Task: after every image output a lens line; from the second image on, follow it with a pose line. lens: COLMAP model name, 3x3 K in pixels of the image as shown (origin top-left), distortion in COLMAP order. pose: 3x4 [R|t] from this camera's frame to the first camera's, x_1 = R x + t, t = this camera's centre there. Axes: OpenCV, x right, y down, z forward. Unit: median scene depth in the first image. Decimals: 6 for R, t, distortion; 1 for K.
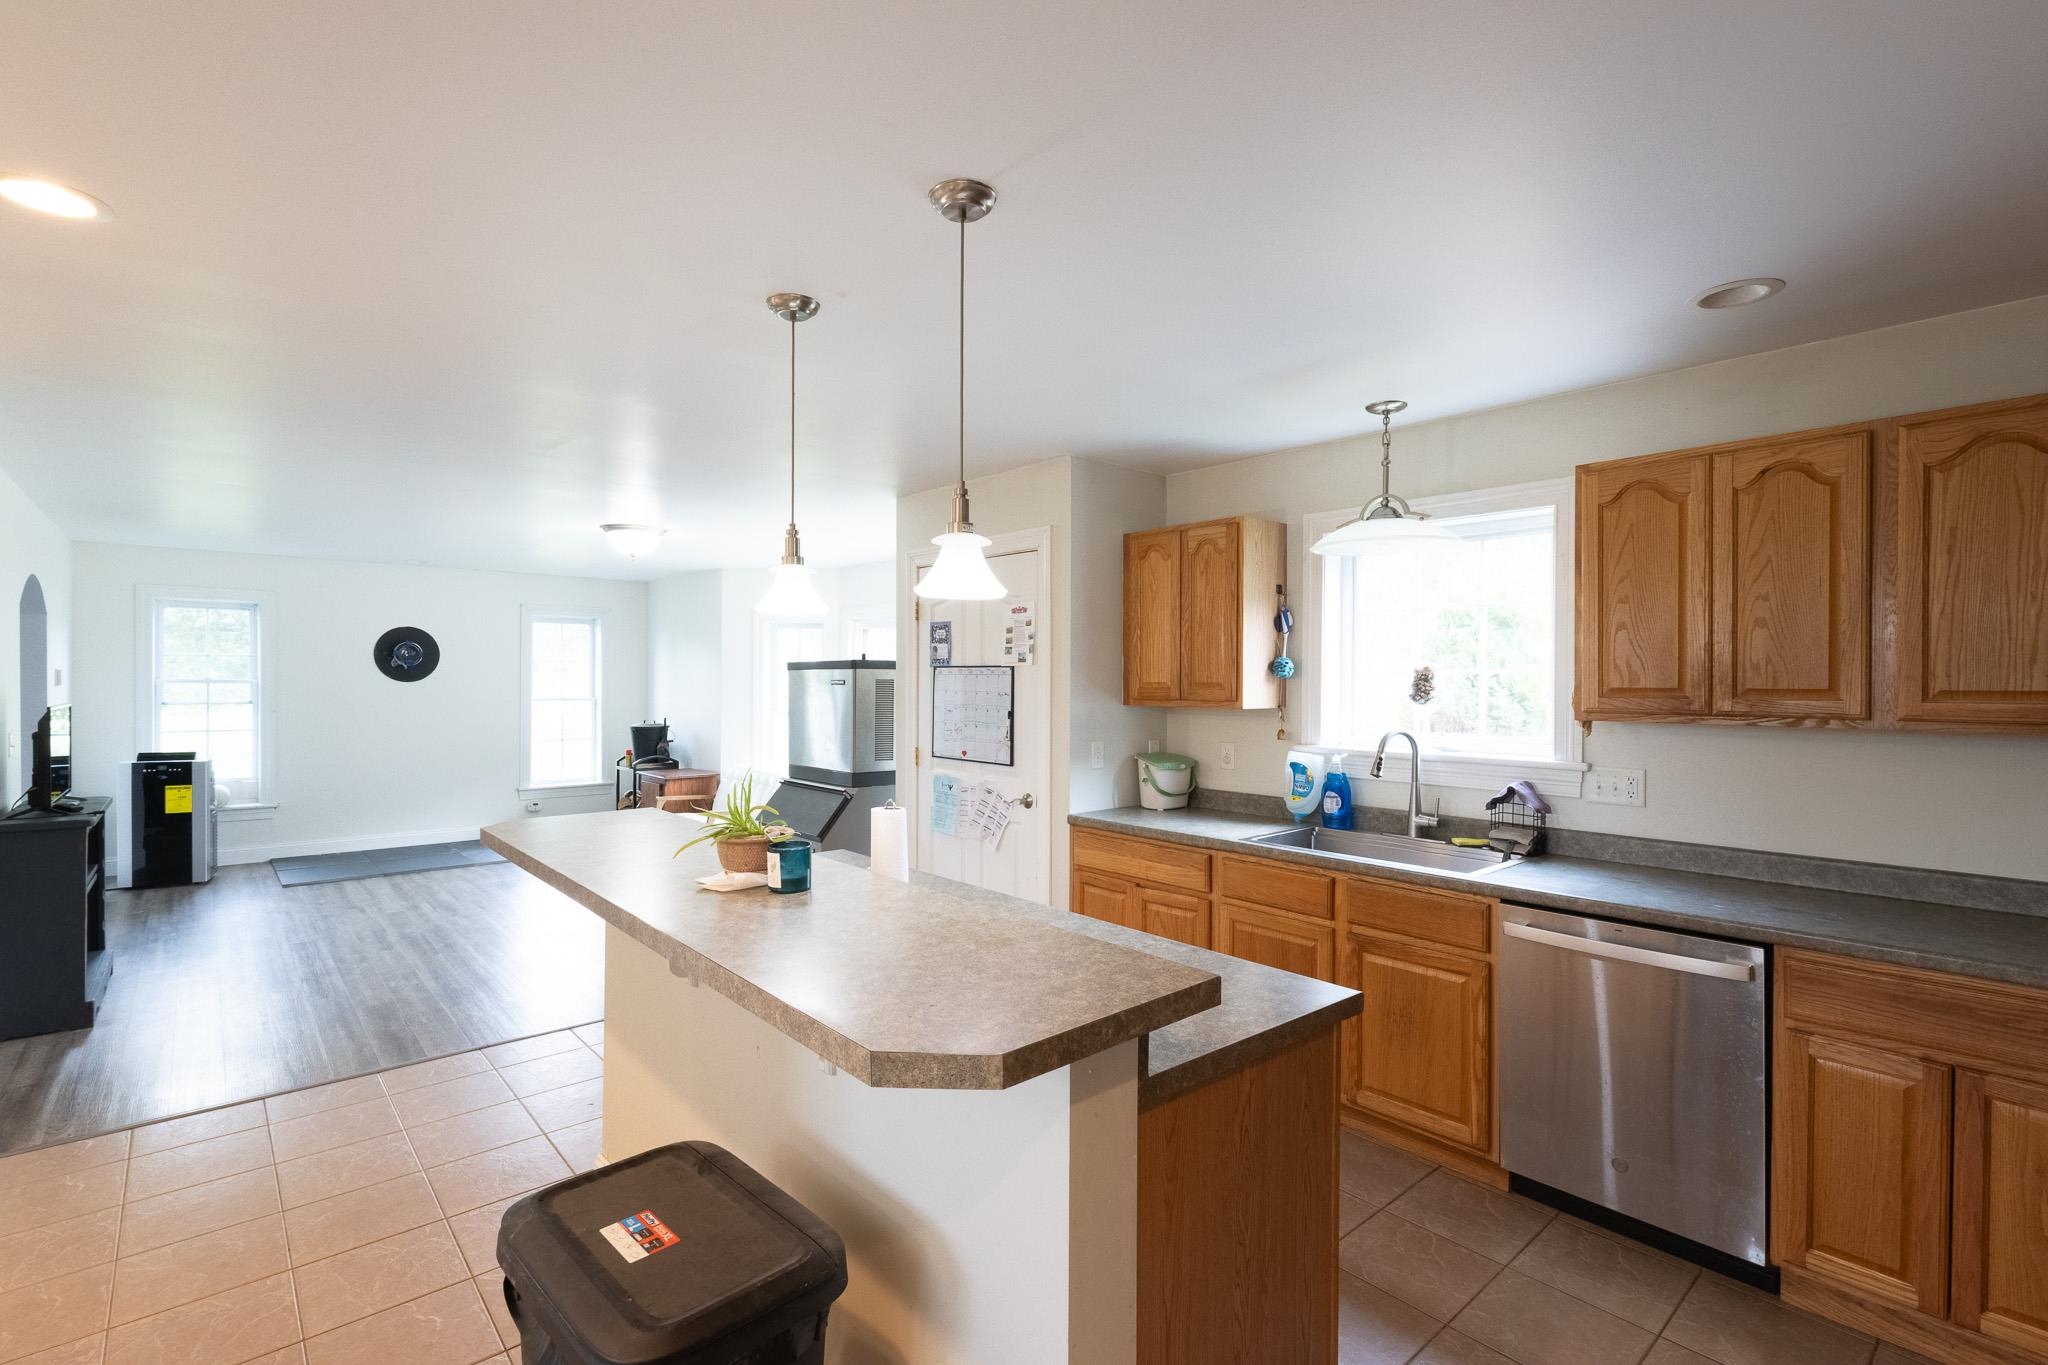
lens RADIAL K [[941.7, 0, 1024.0], [0, 941.7, 682.5], [0, 0, 1]] dist [-0.001006, 0.000895]
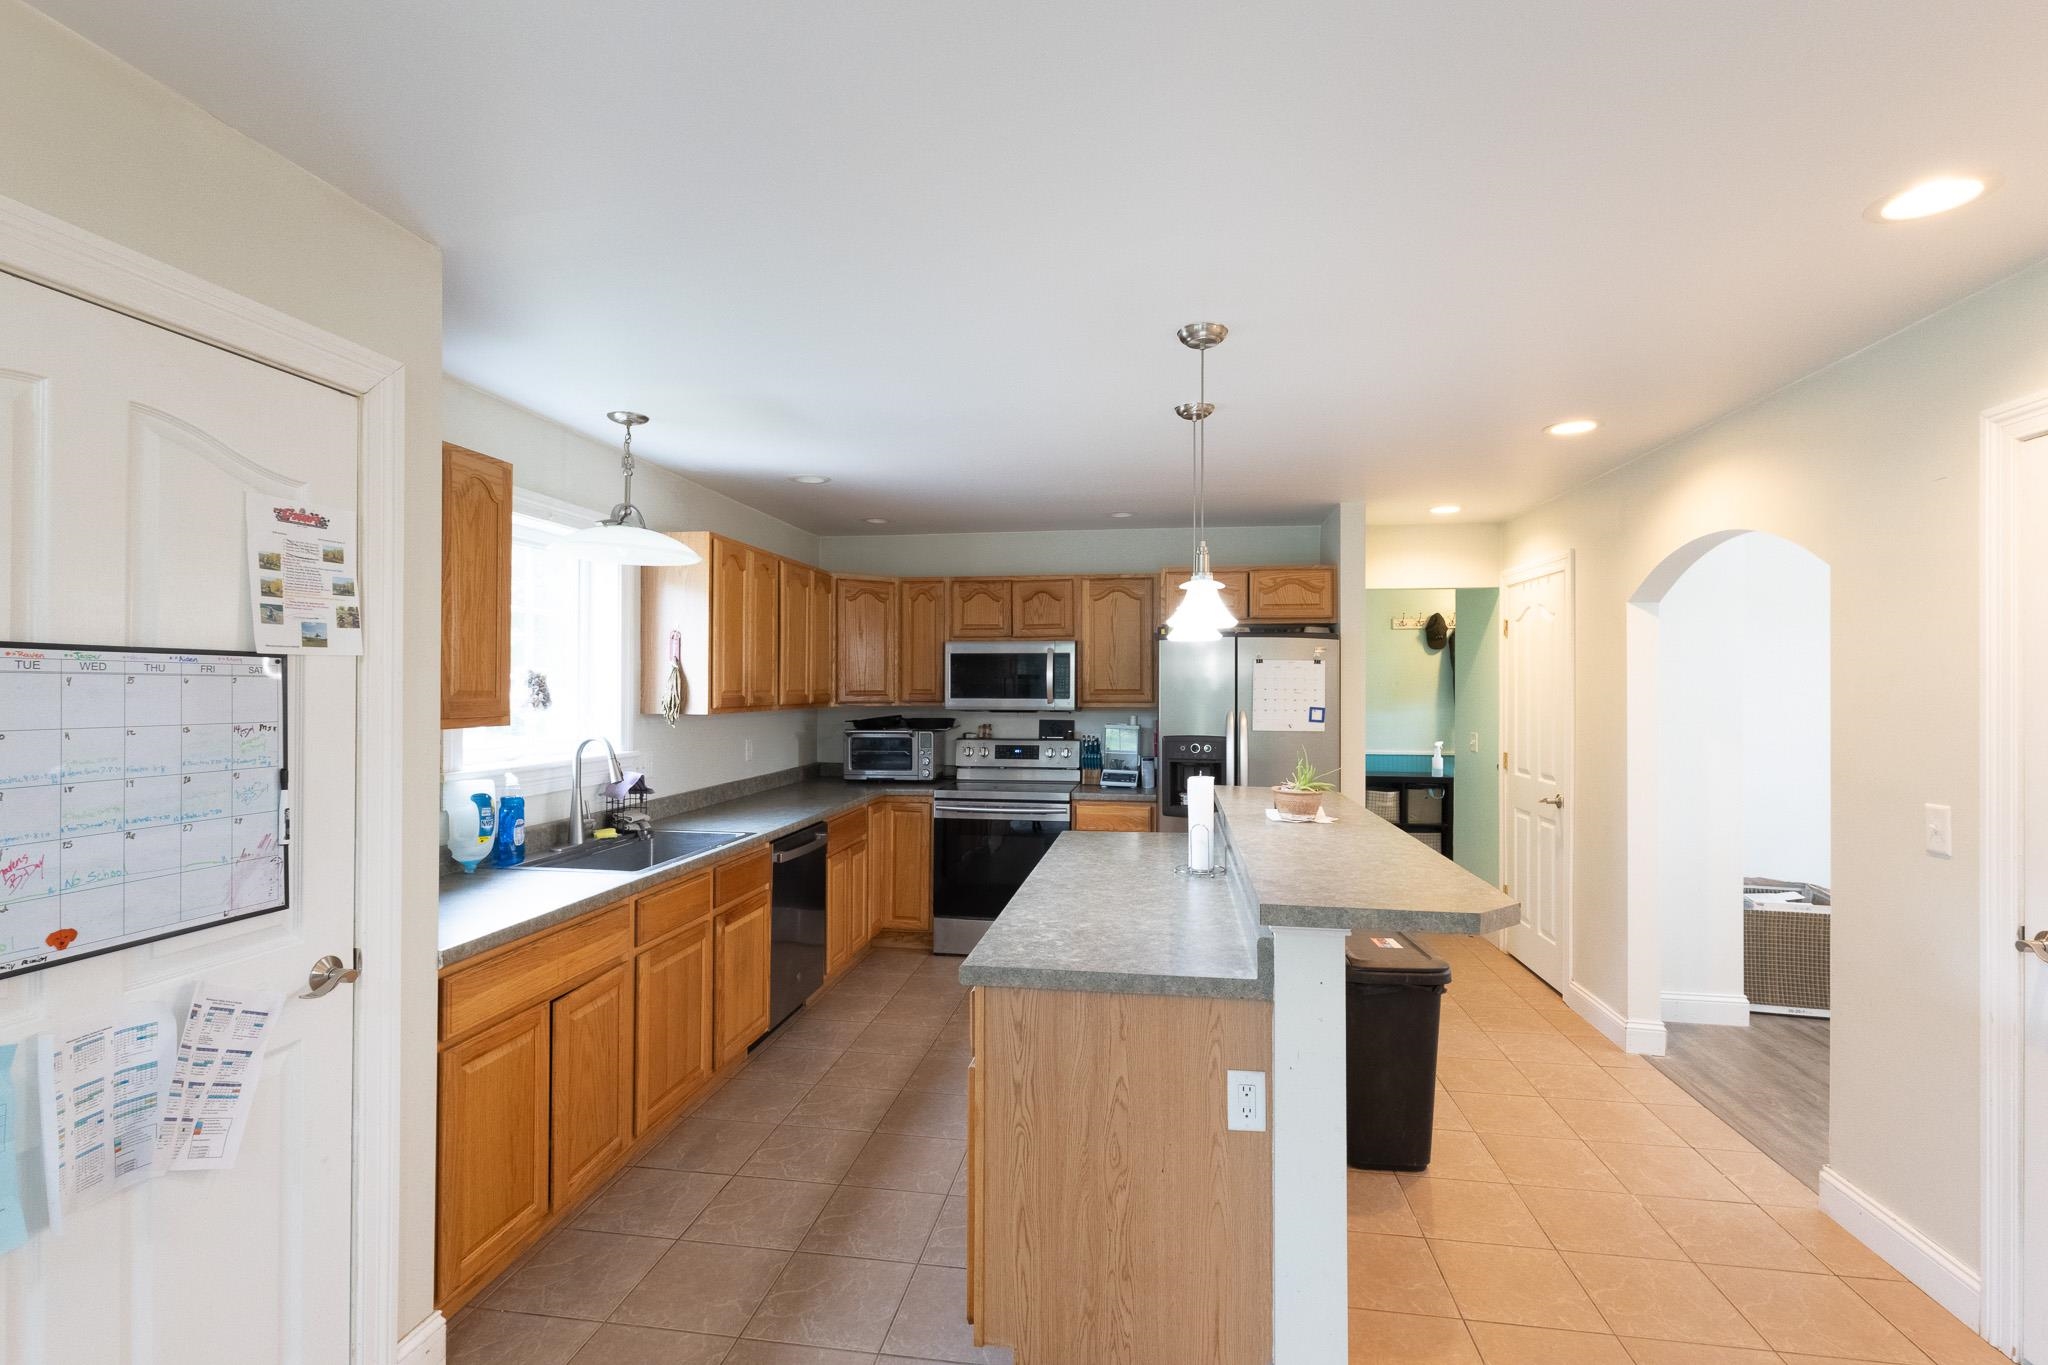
lens RADIAL K [[941.7, 0, 1024.0], [0, 941.7, 682.5], [0, 0, 1]] dist [-0.001006, 0.000895]
pose [[-0.642913, -0.003245, 0.765933, -0.465047], [-0.003092, 0.999994, 0.001641, -0.006577], [-0.765933, -0.001314, -0.642919, 0.920346]]
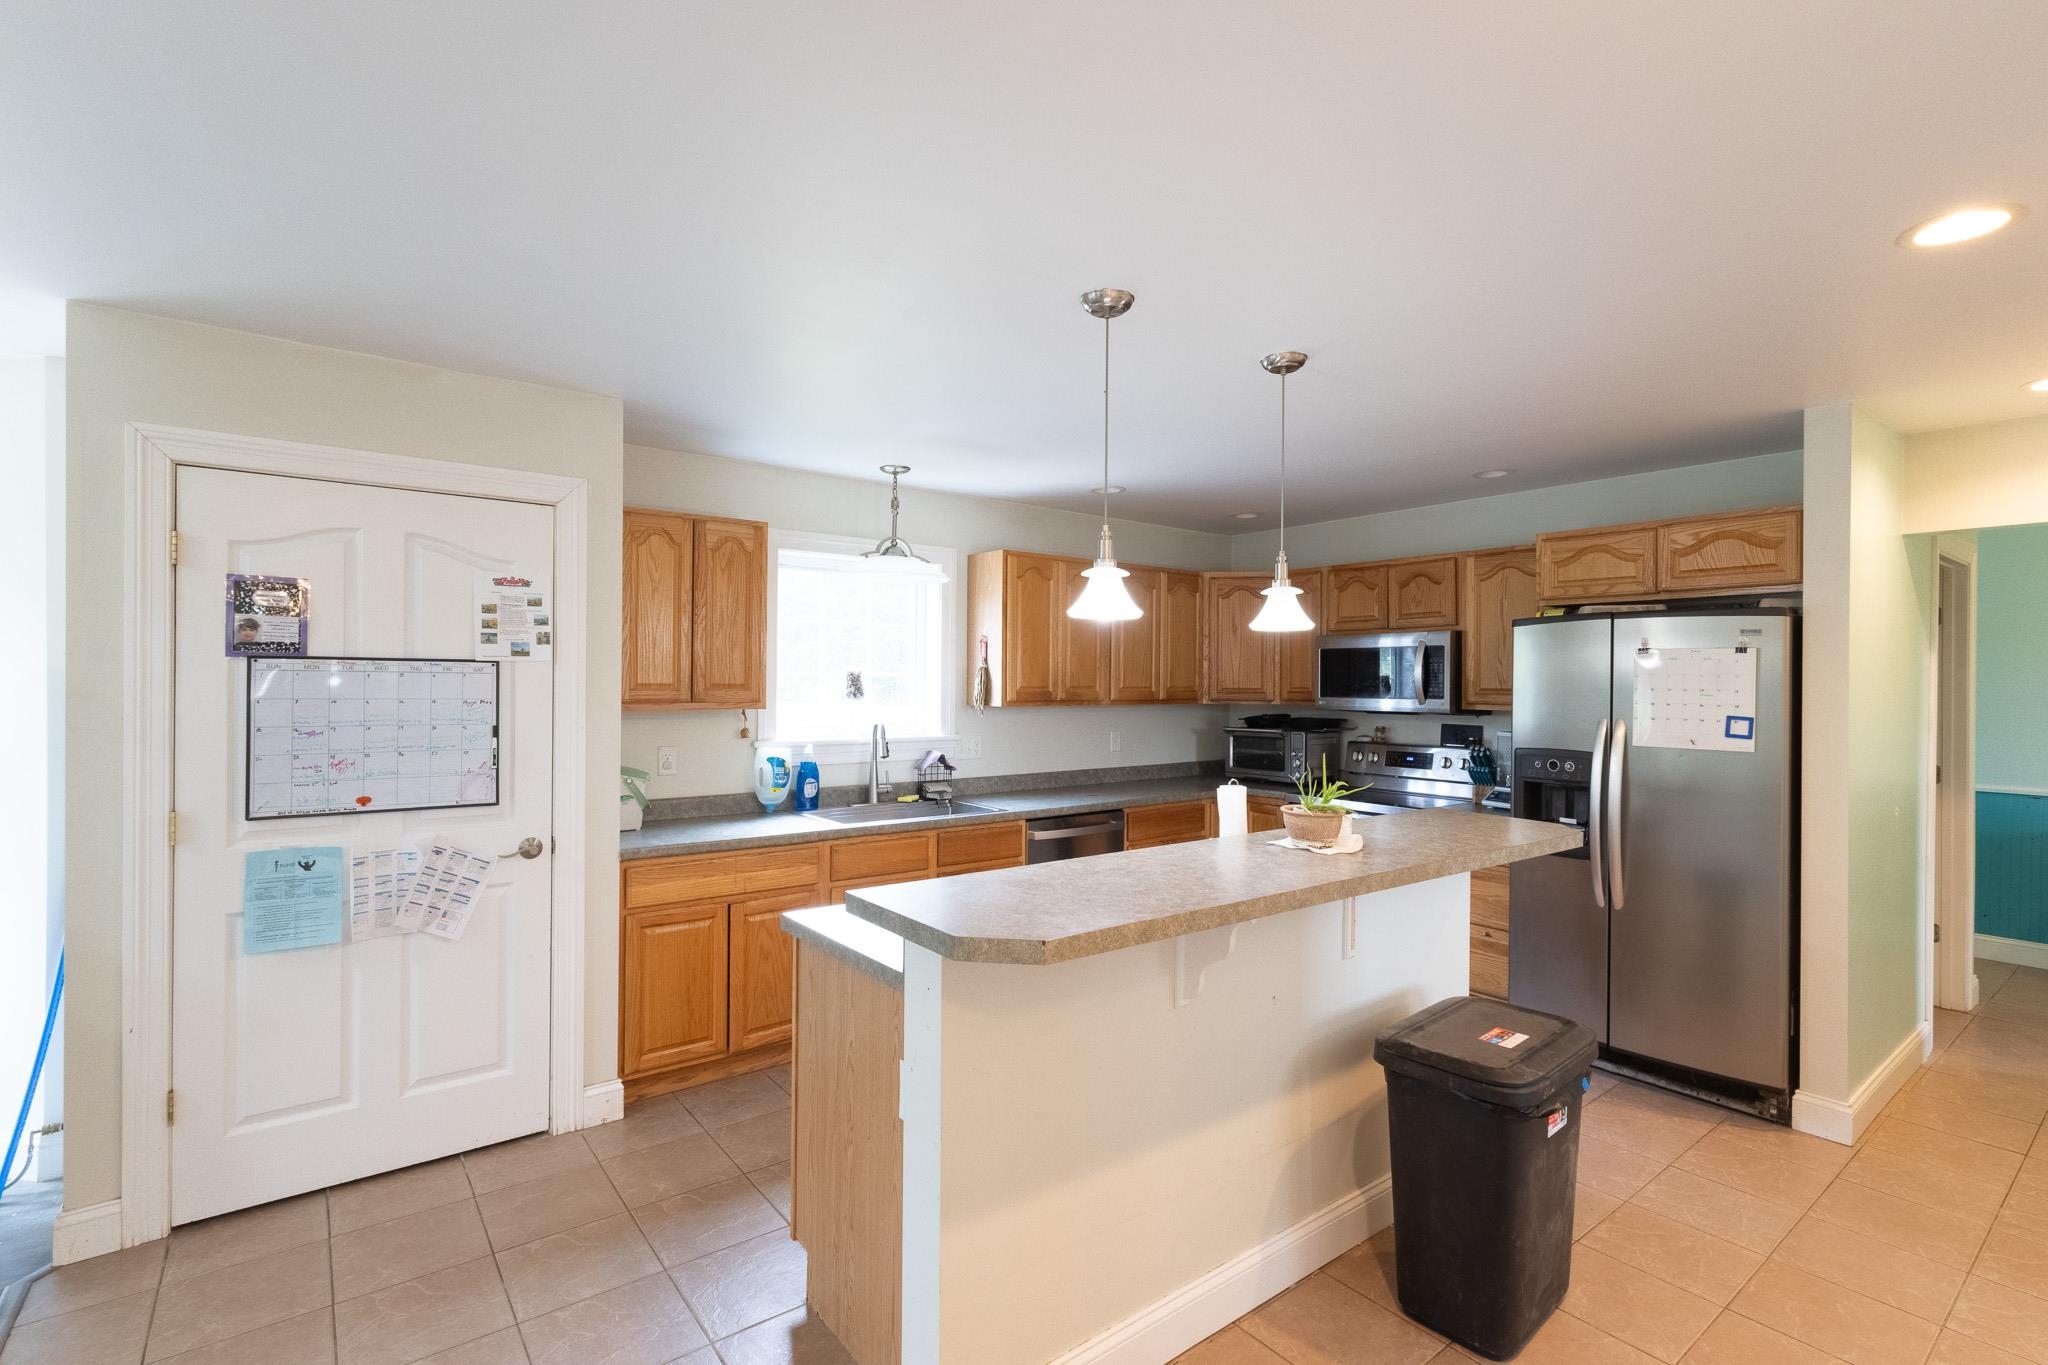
lens RADIAL K [[941.7, 0, 1024.0], [0, 941.7, 682.5], [0, 0, 1]] dist [-0.001006, 0.000895]
pose [[0.065144, -0.004473, 0.997866, -0.616312], [-0.003693, 0.999982, 0.004723, -0.005588], [-0.997869, -0.003993, 0.065127, 0.513818]]
